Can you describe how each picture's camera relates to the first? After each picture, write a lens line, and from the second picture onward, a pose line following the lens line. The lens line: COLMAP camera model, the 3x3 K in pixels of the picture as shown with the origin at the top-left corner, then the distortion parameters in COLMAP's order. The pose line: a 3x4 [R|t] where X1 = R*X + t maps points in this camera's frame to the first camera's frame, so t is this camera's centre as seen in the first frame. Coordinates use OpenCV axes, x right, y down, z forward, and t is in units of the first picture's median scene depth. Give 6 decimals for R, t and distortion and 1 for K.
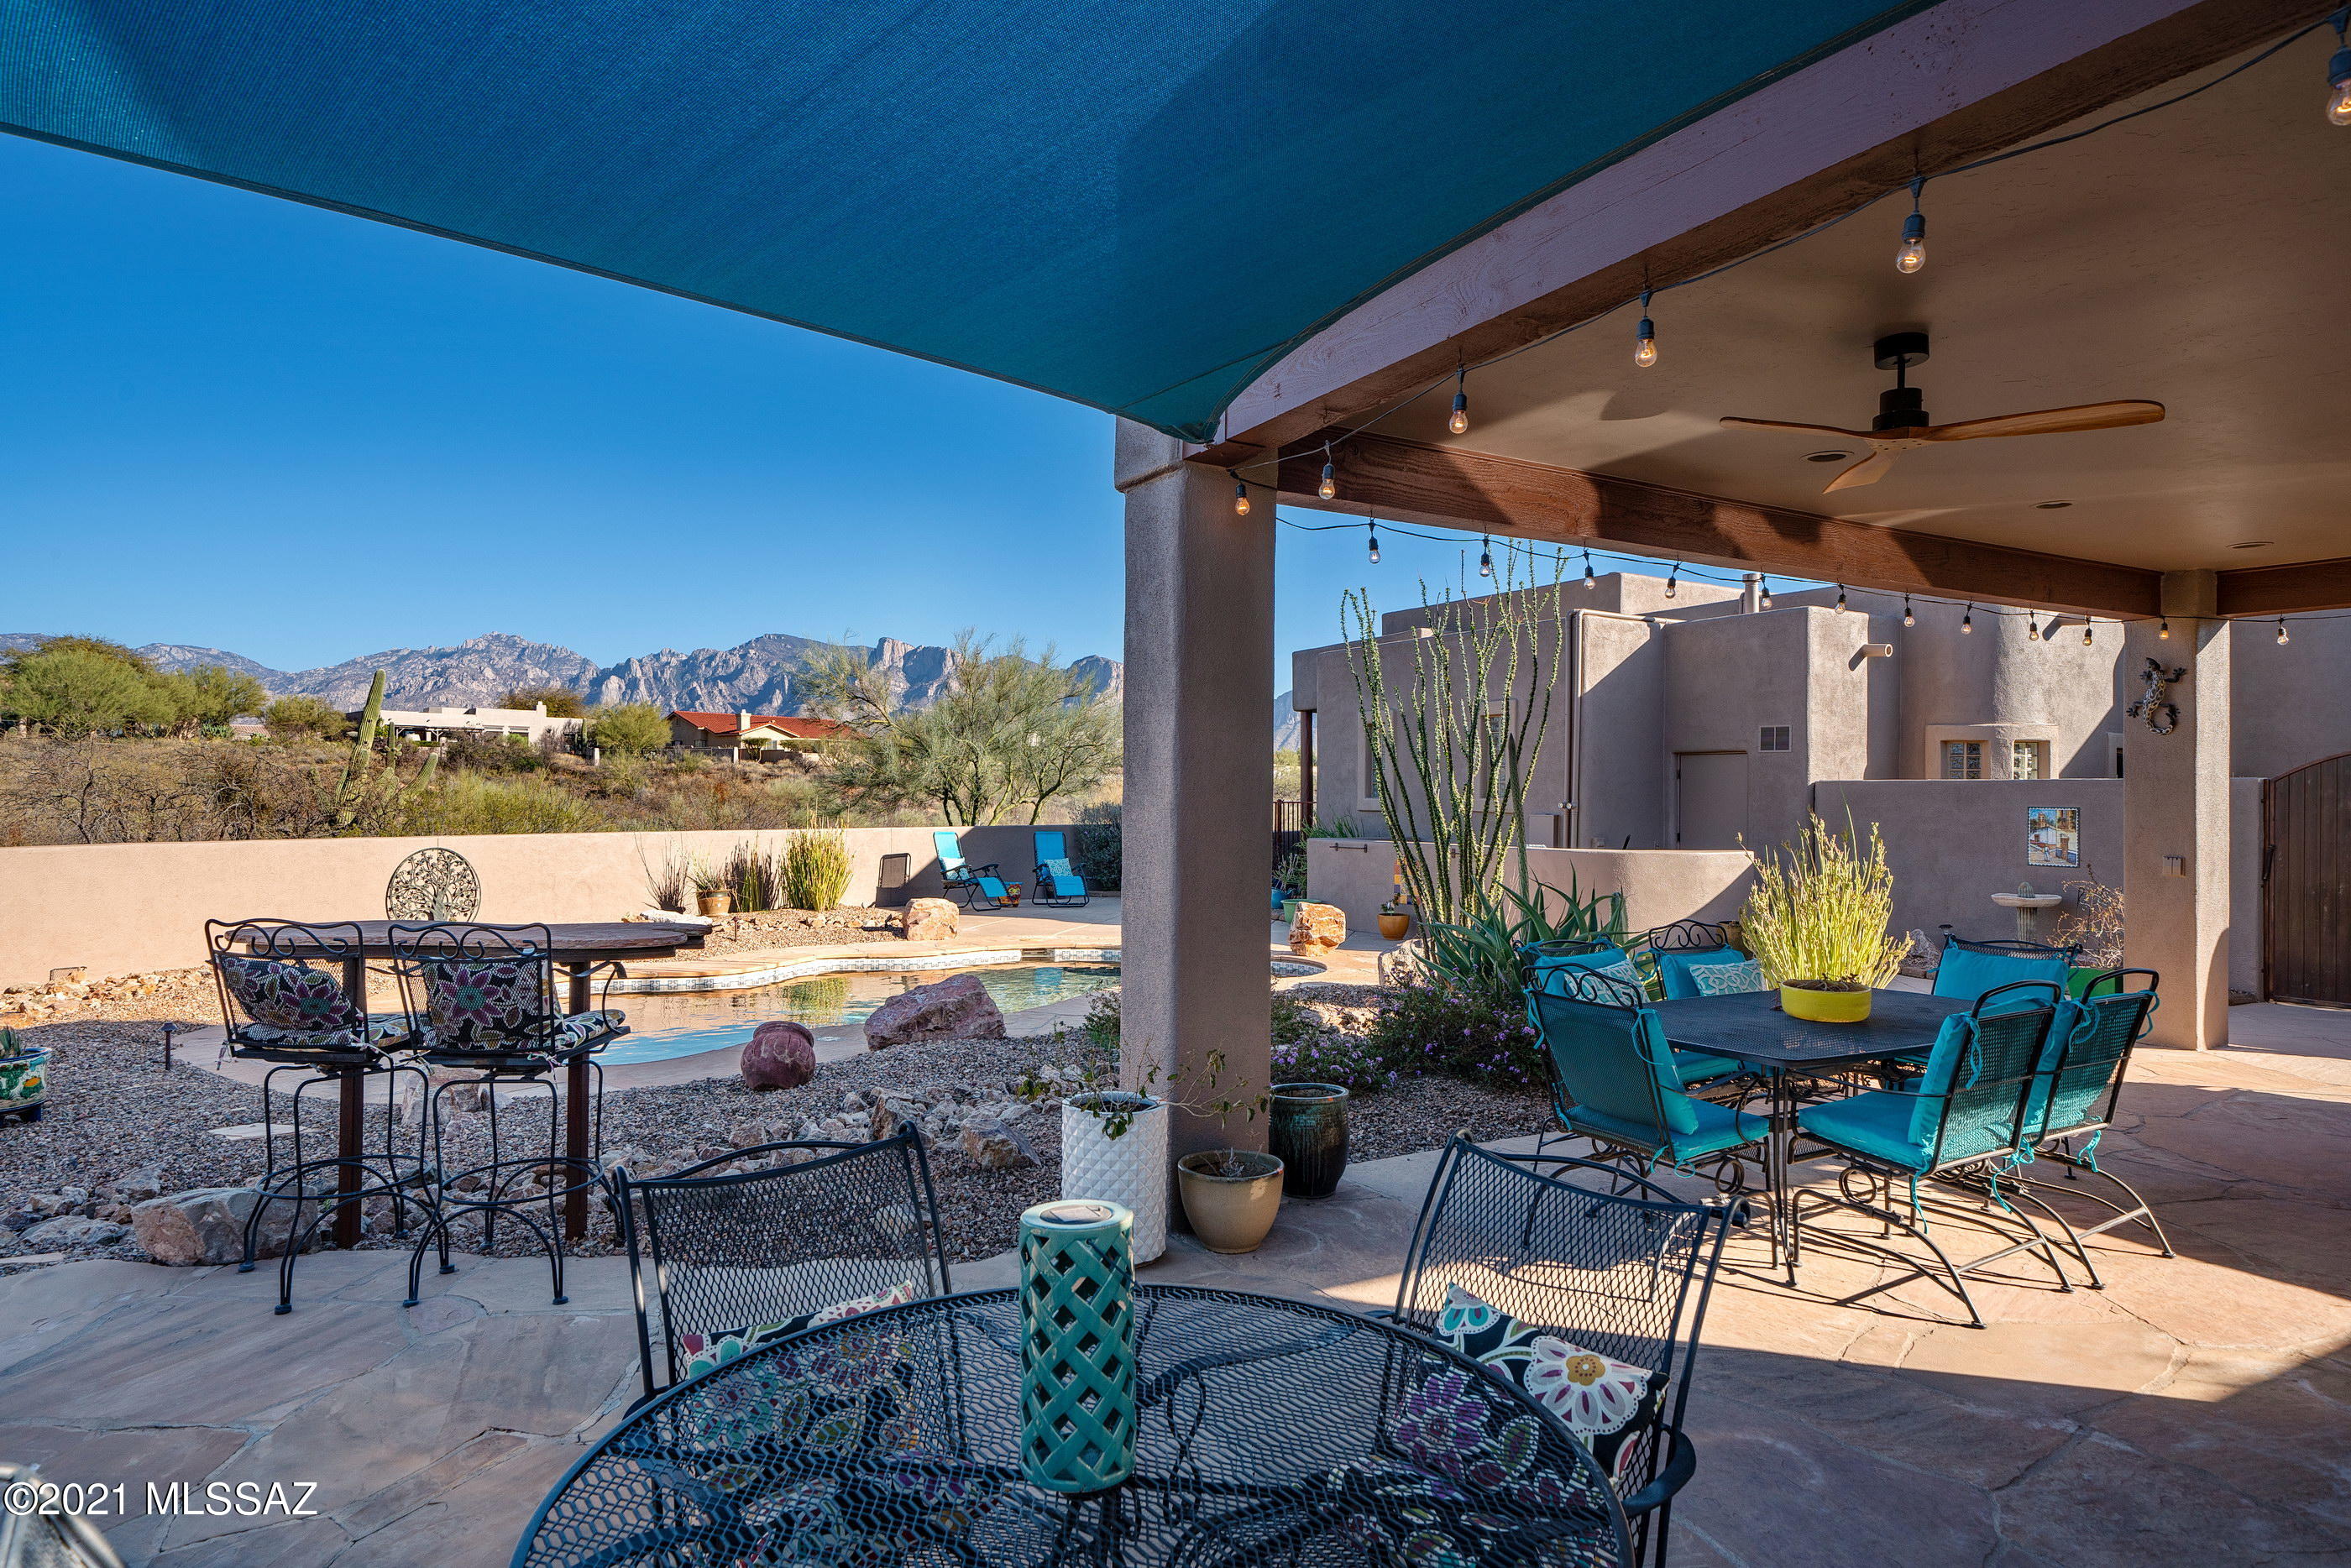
lens RADIAL K [[1330.9, 0, 1167.1], [0, 1330.9, 784.7], [0, 0, 1]] dist [0.002299, -0.002120]
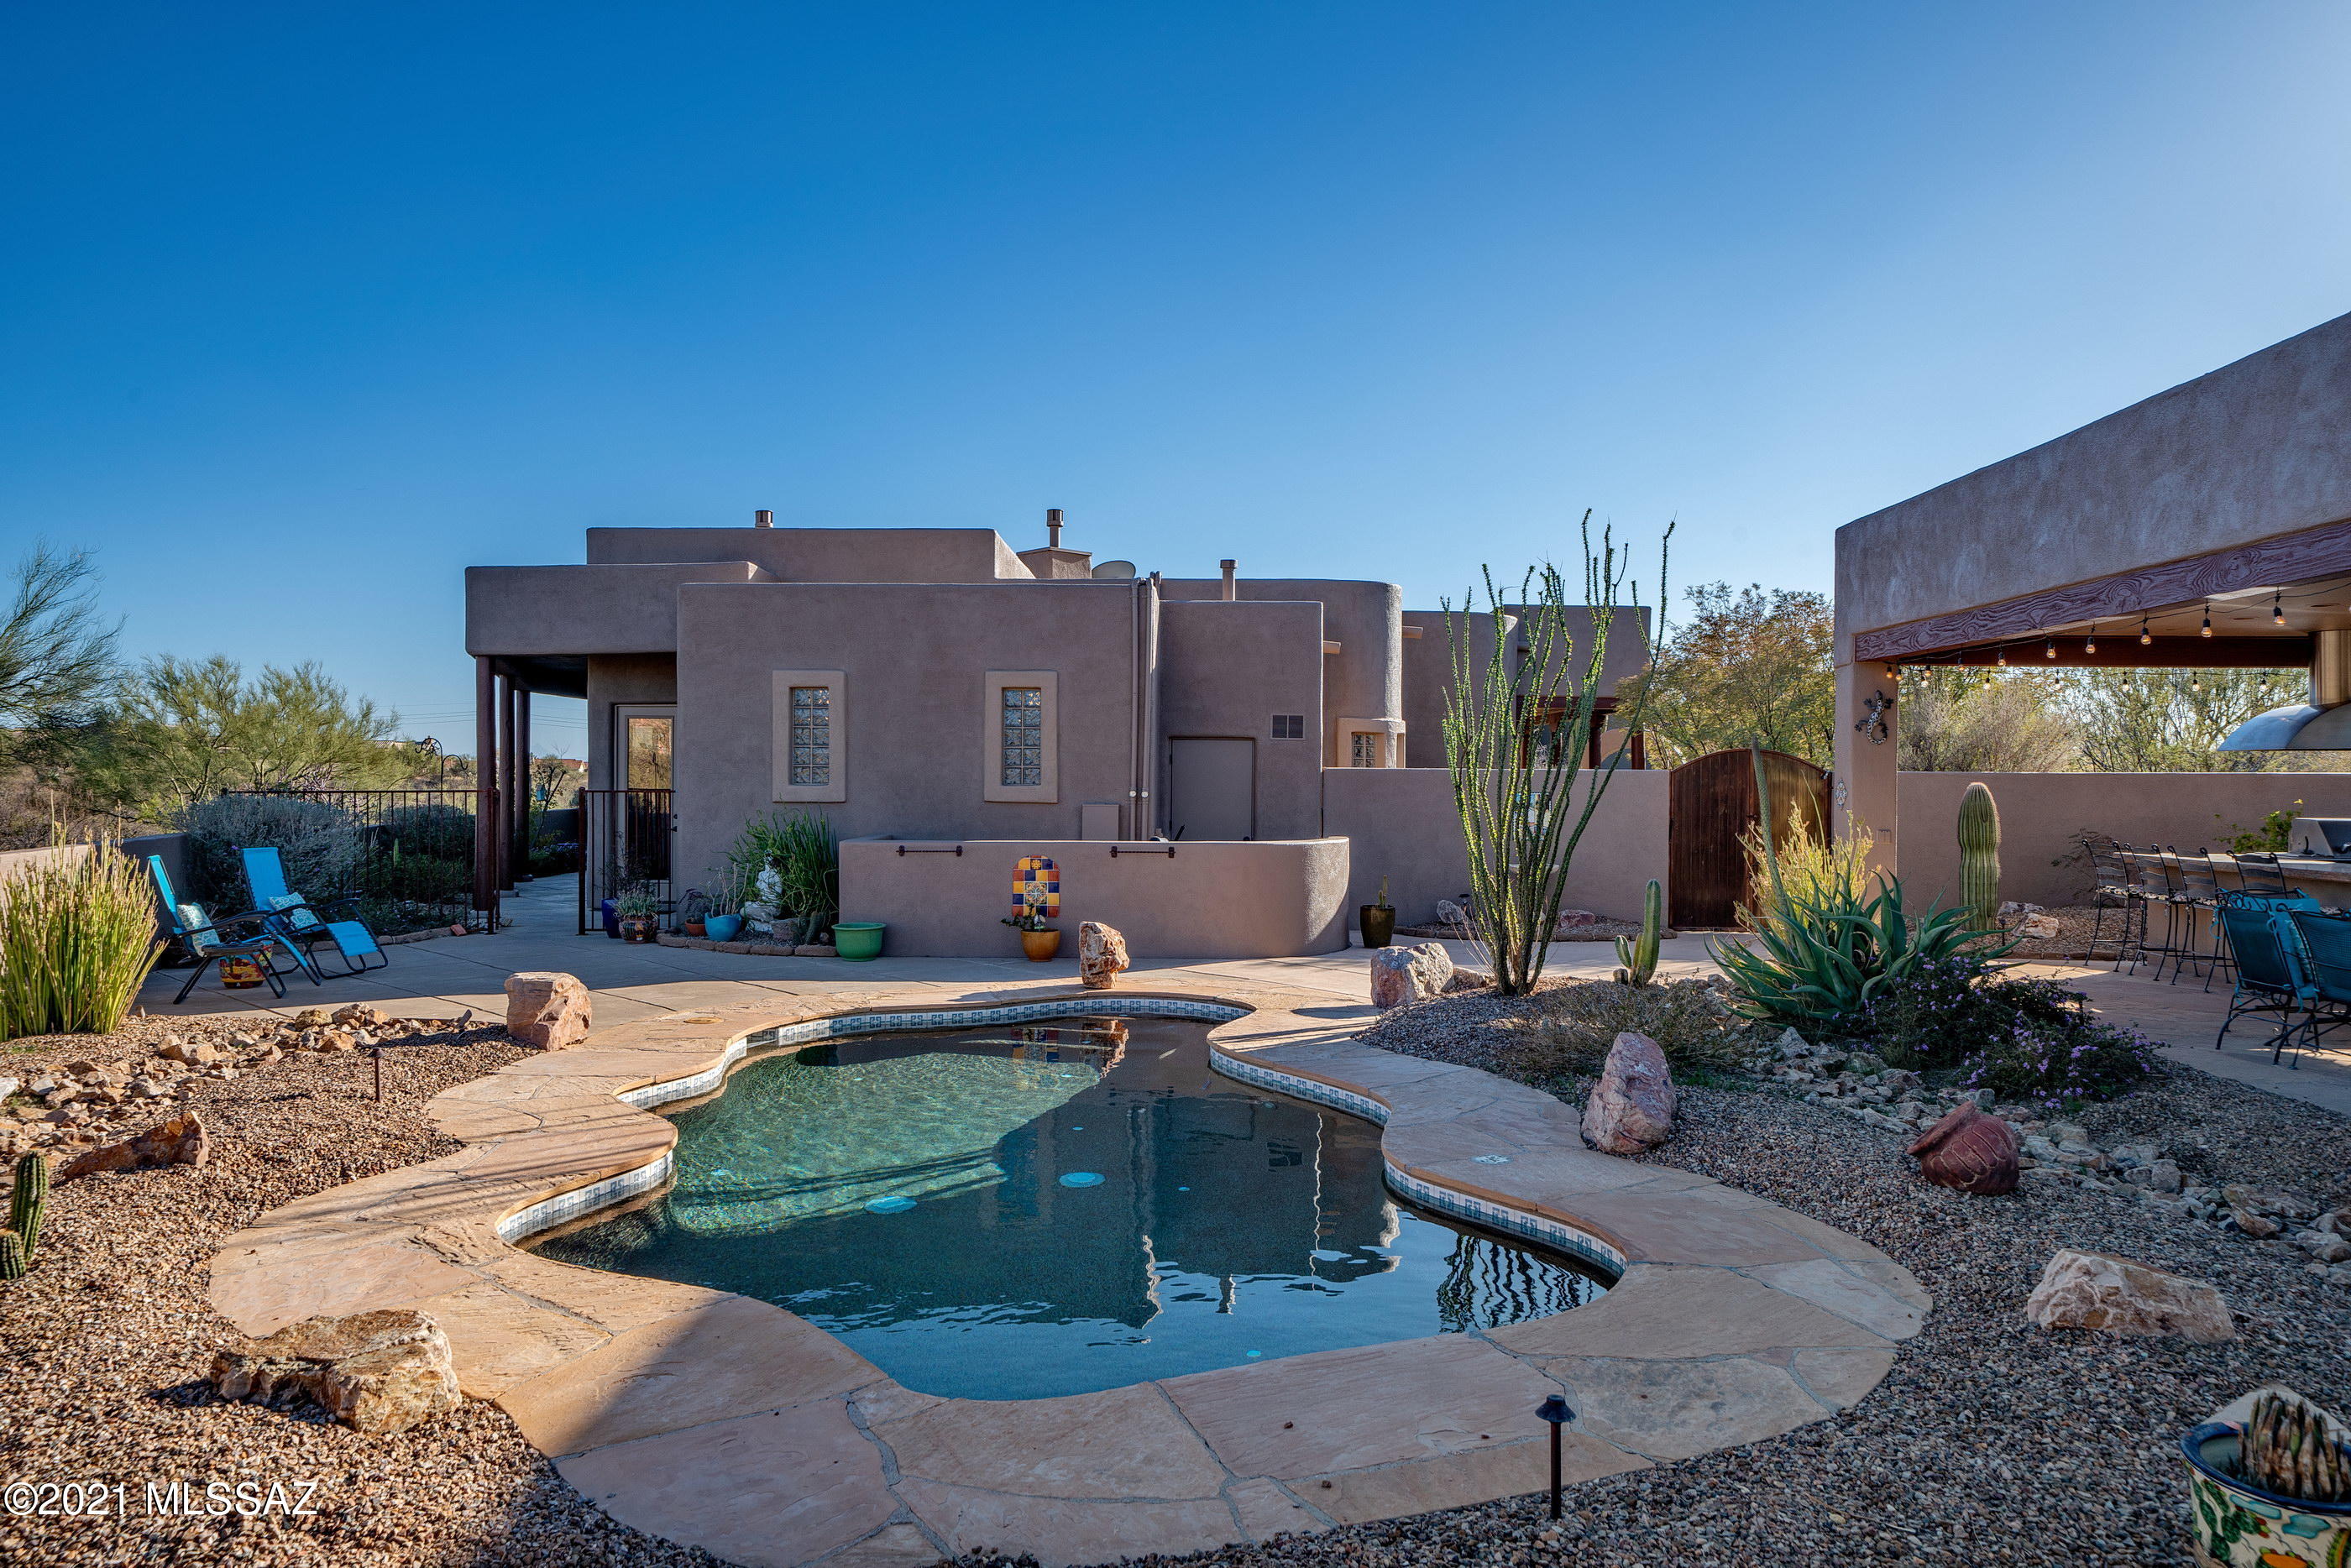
lens RADIAL K [[1567.5, 0, 1183.1], [0, 1567.5, 788.4], [0, 0, 1]] dist [-0.001670, 0.003447]
pose [[0.523796, -0.008536, 0.851801, -0.792561], [-0.009611, 0.999827, 0.015929, -0.007164], [-0.851790, -0.016531, 0.523623, 0.560355]]
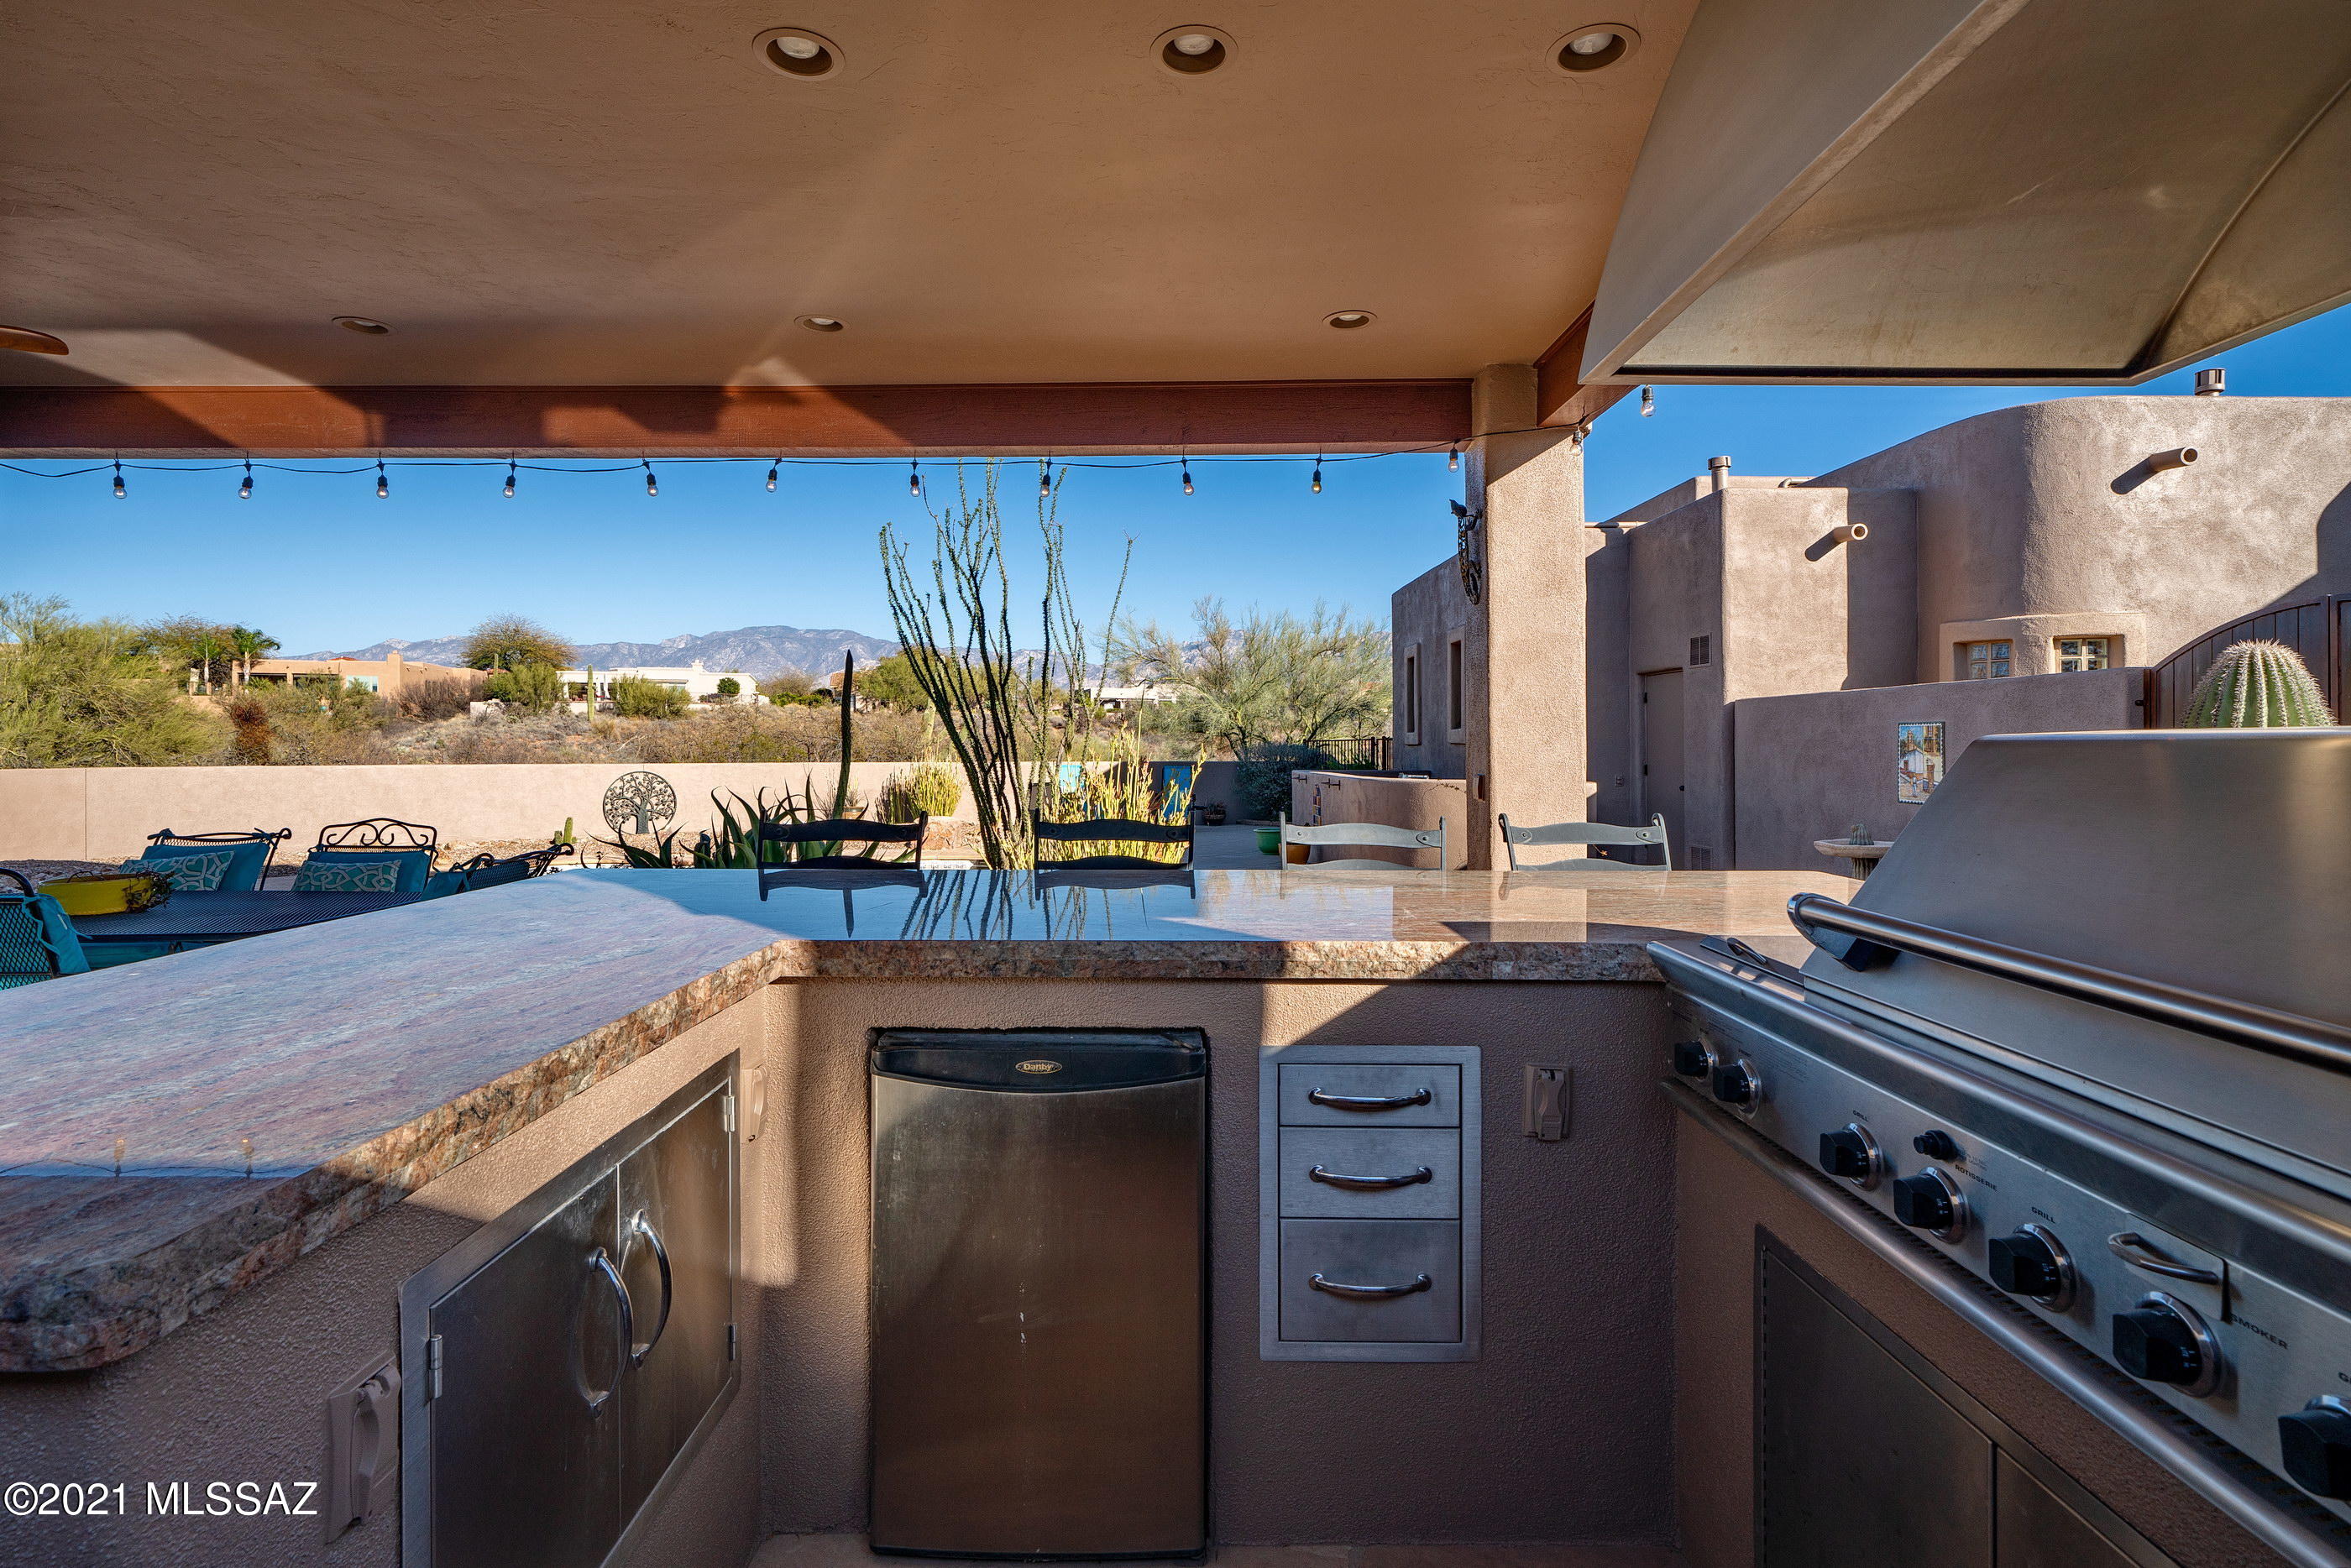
lens RADIAL K [[1094.6, 0, 1178.8], [0, 1094.6, 764.8], [0, 0, 1]] dist [-0.011496, -0.000133]
pose [[0.862963, 0.000956, -0.505266, 0.671089], [0.010595, 0.999744, 0.019987, 0.025994], [0.505156, -0.022602, 0.862732, 0.306530]]
